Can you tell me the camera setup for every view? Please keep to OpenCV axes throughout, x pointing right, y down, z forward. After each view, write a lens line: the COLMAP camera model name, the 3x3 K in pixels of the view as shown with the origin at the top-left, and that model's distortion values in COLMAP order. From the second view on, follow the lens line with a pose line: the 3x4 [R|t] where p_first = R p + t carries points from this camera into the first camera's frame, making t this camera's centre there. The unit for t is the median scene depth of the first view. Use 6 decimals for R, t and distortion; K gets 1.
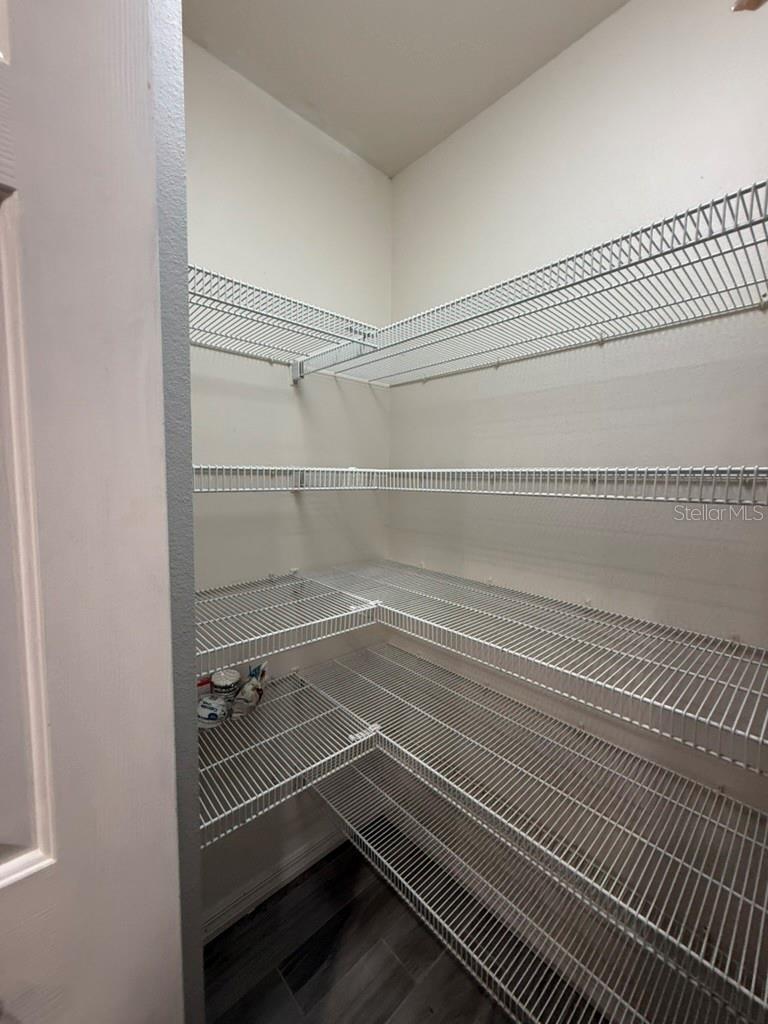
lens RADIAL K [[402.4, 0, 384.0], [0, 402.4, 512.0], [0, 0, 1]] dist [-0.000853, 0.000176]
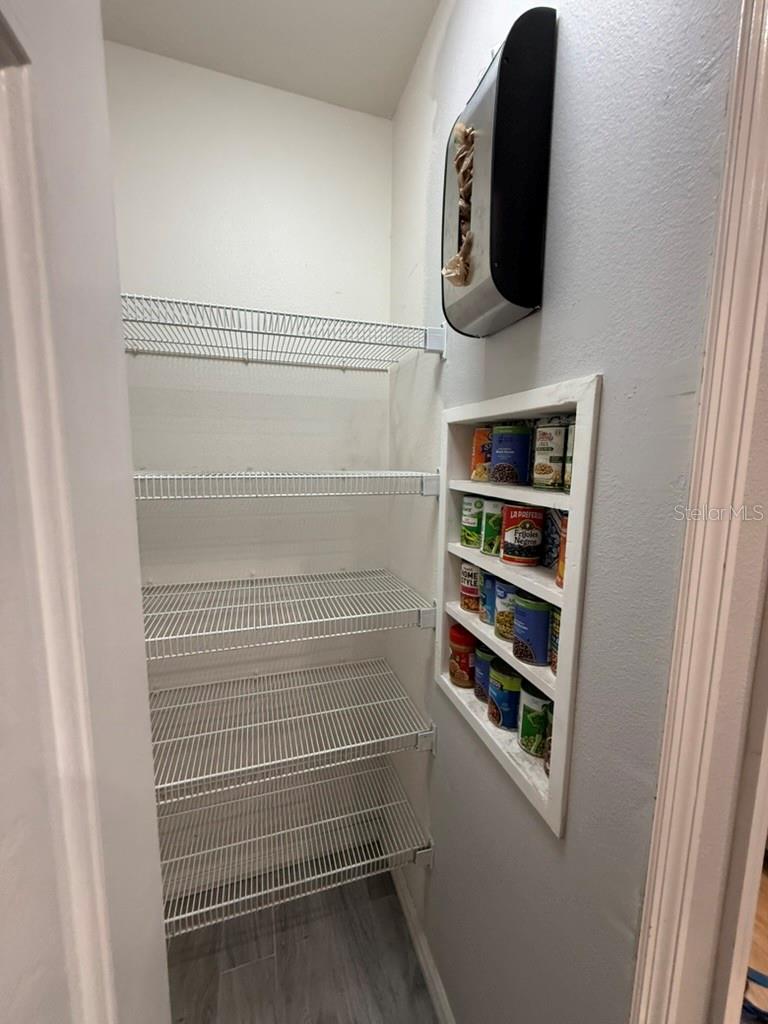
lens RADIAL K [[404.1, 0, 384.0], [0, 404.1, 512.0], [0, 0, 1]] dist [0.000432, -0.002644]
pose [[0.419282, -0.126623, 0.898982, -0.426037], [0.065605, 0.991863, 0.109107, -0.076044], [-0.905482, 0.013231, 0.424178, 0.113962]]
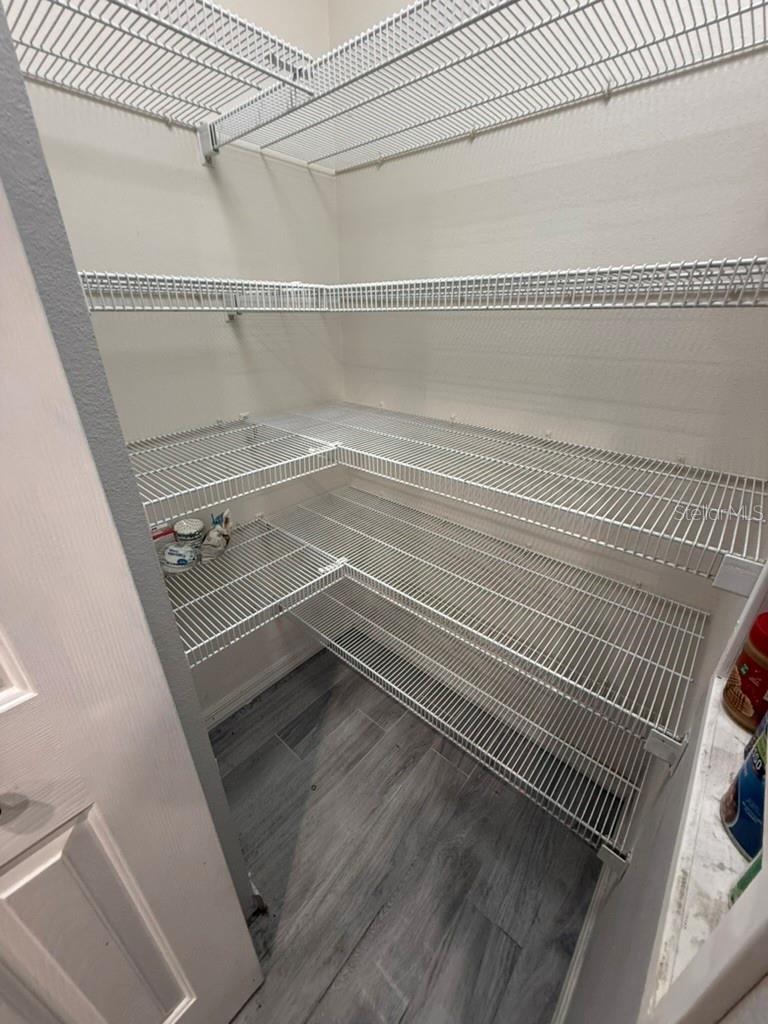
lens RADIAL K [[404.1, 0, 384.0], [0, 404.1, 512.0], [0, 0, 1]] dist [0.000432, -0.002644]
pose [[0.994285, -0.059146, 0.088878, -0.000661], [0.022779, 0.930871, 0.364638, 0.029269], [-0.104301, -0.360529, 0.926898, 0.043721]]
